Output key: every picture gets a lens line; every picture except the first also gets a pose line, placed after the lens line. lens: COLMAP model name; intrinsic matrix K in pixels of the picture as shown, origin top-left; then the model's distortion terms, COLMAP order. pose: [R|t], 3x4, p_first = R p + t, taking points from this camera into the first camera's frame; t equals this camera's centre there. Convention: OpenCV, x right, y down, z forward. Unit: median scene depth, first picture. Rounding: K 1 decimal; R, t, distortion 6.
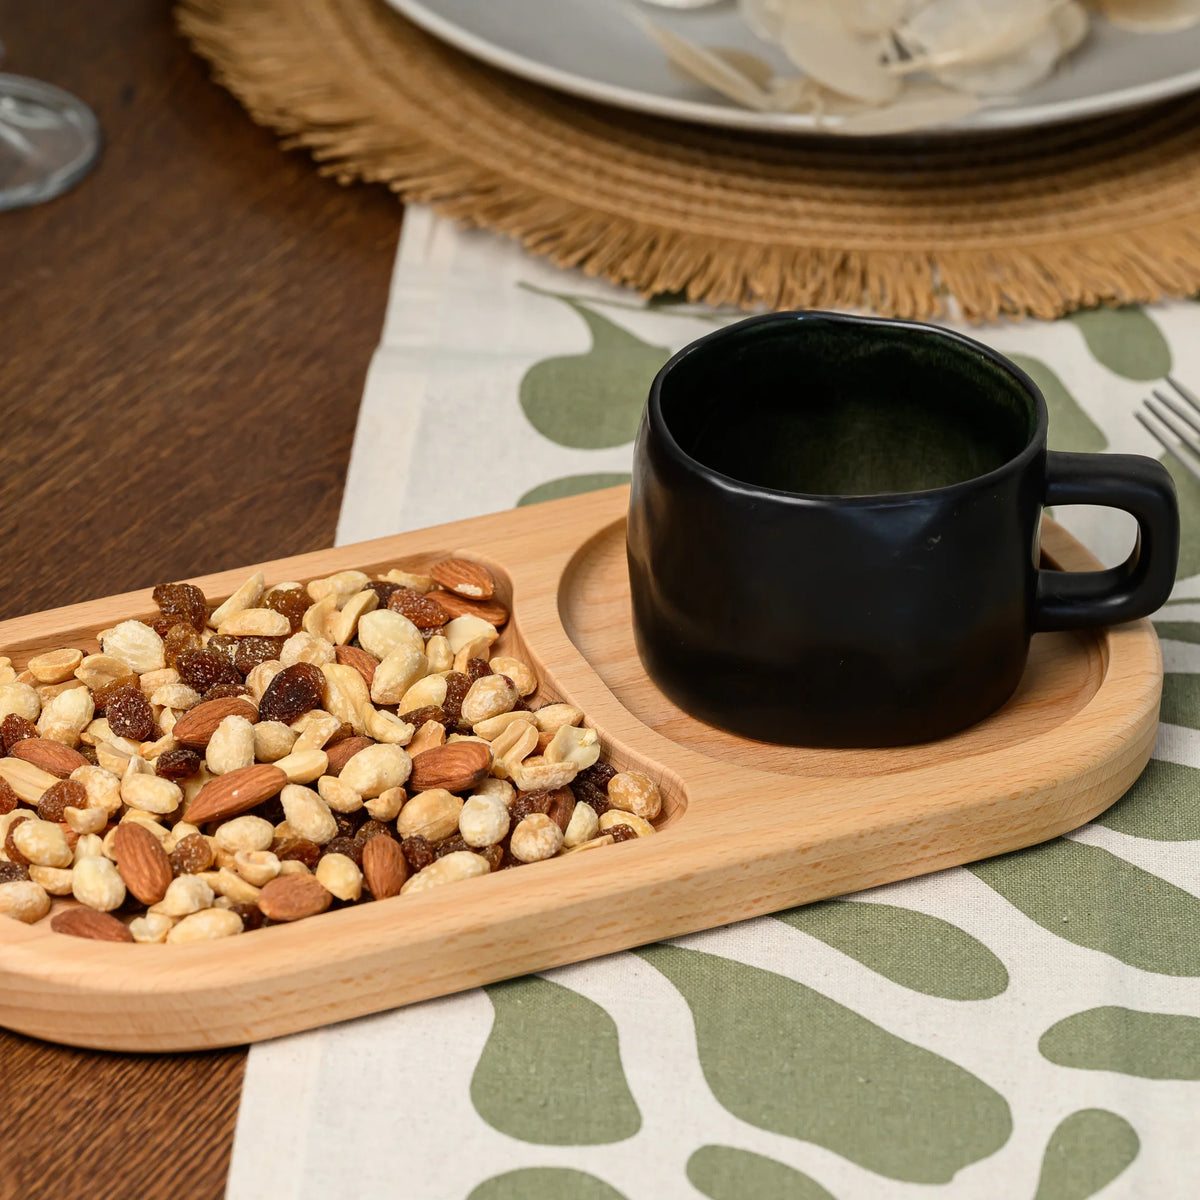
lens RADIAL K [[5810.5, 0, 600.5], [0, 5810.5, 461.1], [0, 0, 1]] dist [0.167419, -6.670649]
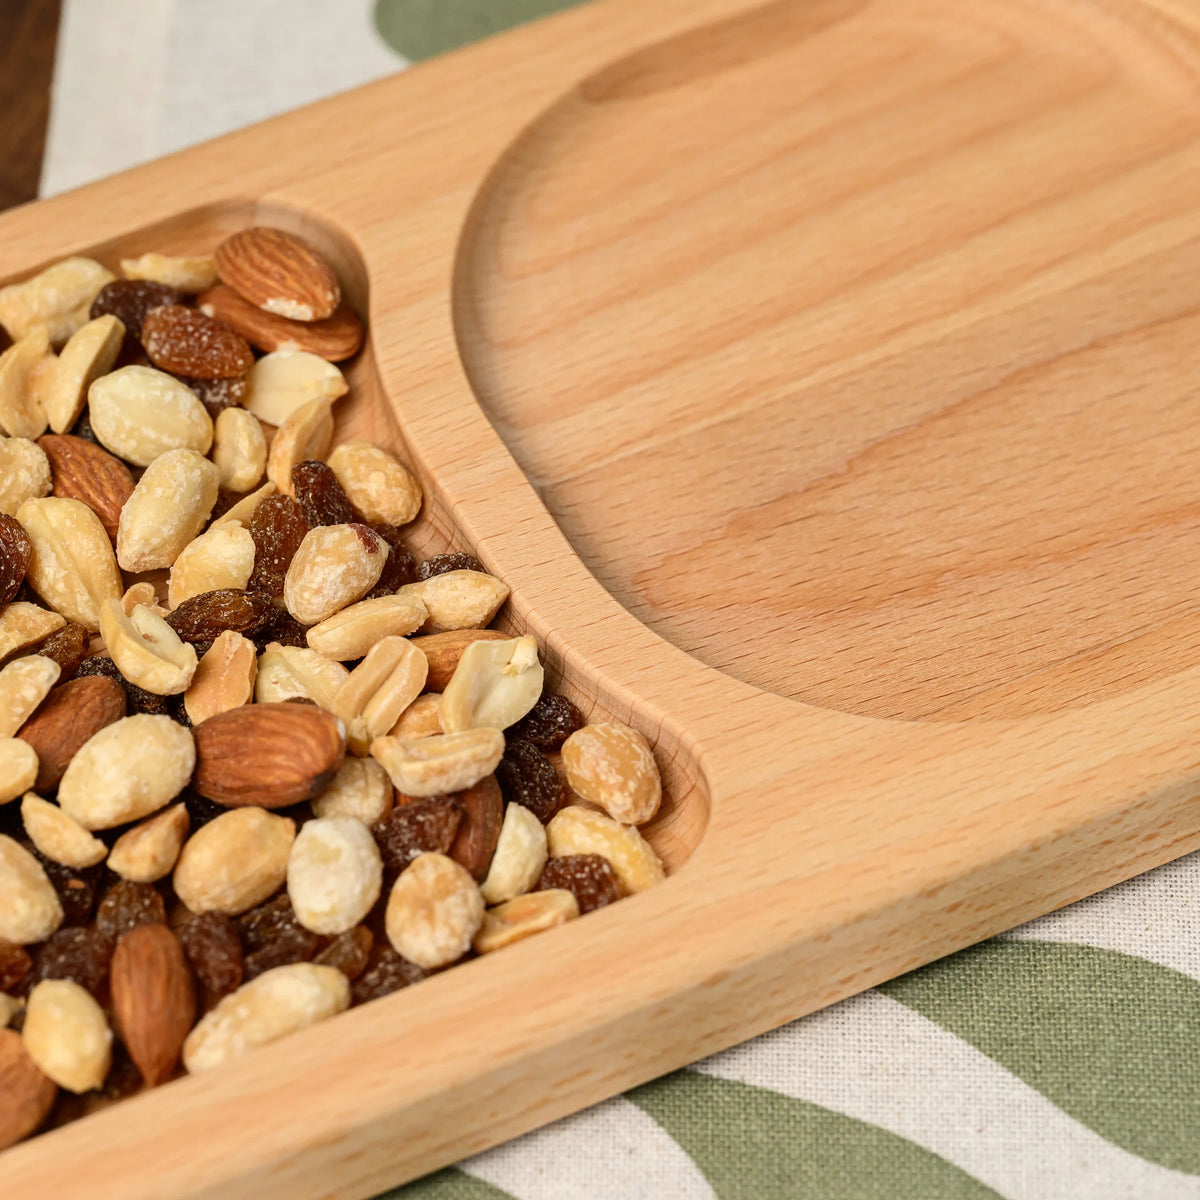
lens RADIAL K [[6088.0, 0, 600.0], [0, 6088.0, 600.0], [0, 0, 1]] dist [0.029129, -4.826285]
pose [[0.998767, -0.049396, -0.005016, 0.008326], [0.048391, 0.945835, 0.321022, -0.137745], [-0.011113, -0.320869, 0.947058, 0.463711]]
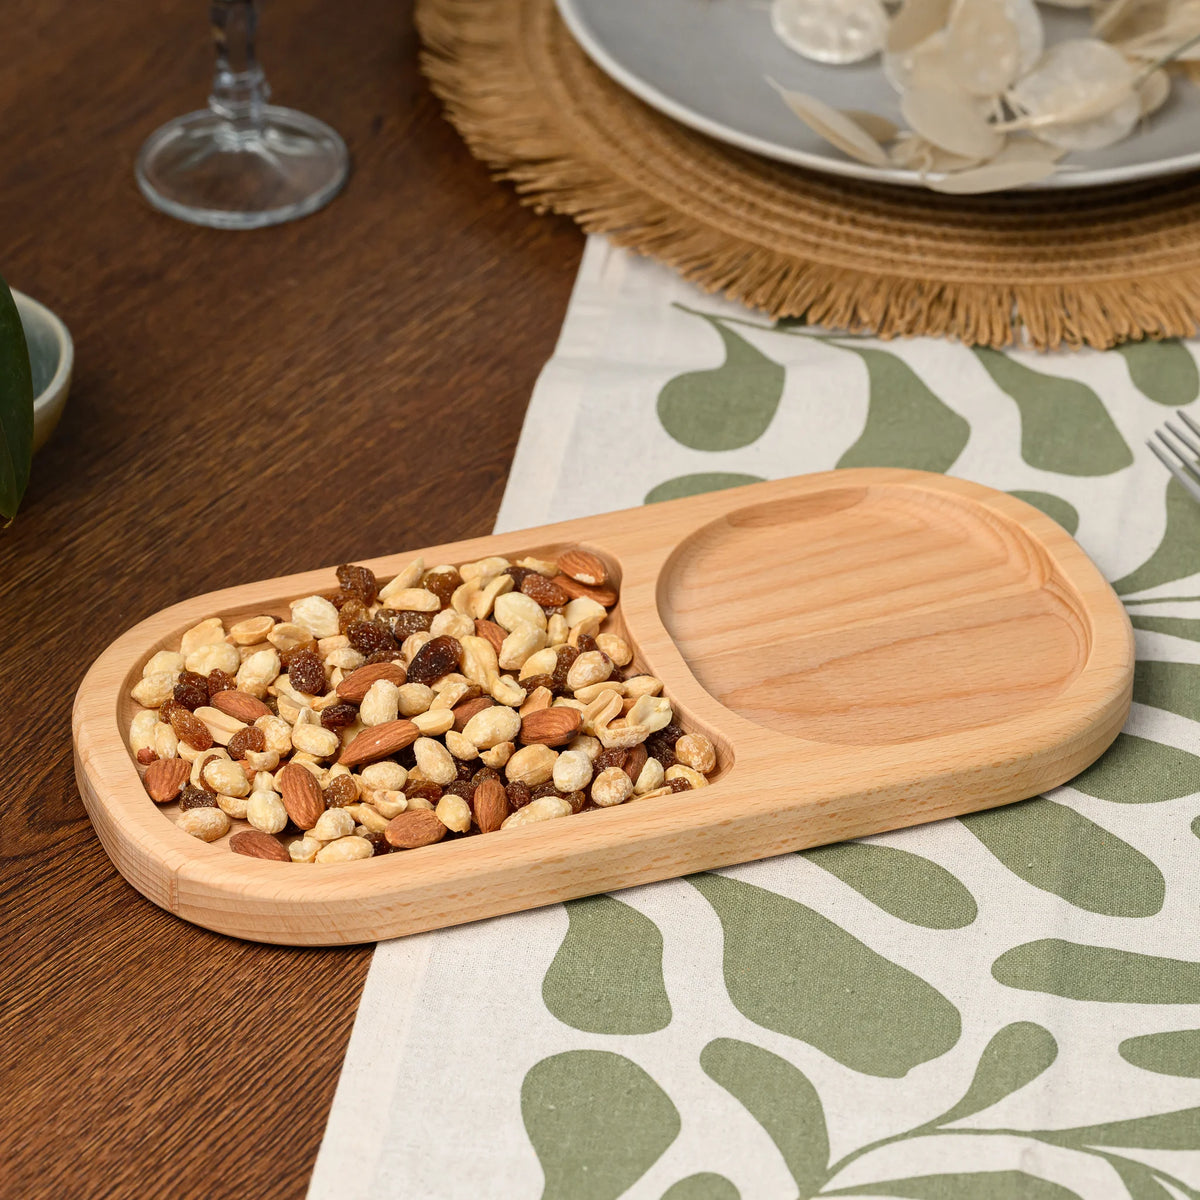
lens RADIAL K [[5810.5, 0, 600.5], [0, 5810.5, 461.1], [0, 0, 1]] dist [0.167419, -6.670649]
pose [[0.994976, 0.033820, -0.094227, 0.101478], [-0.028876, 0.998158, 0.053349, -0.072527], [0.095857, -0.050360, 0.994120, -0.258214]]
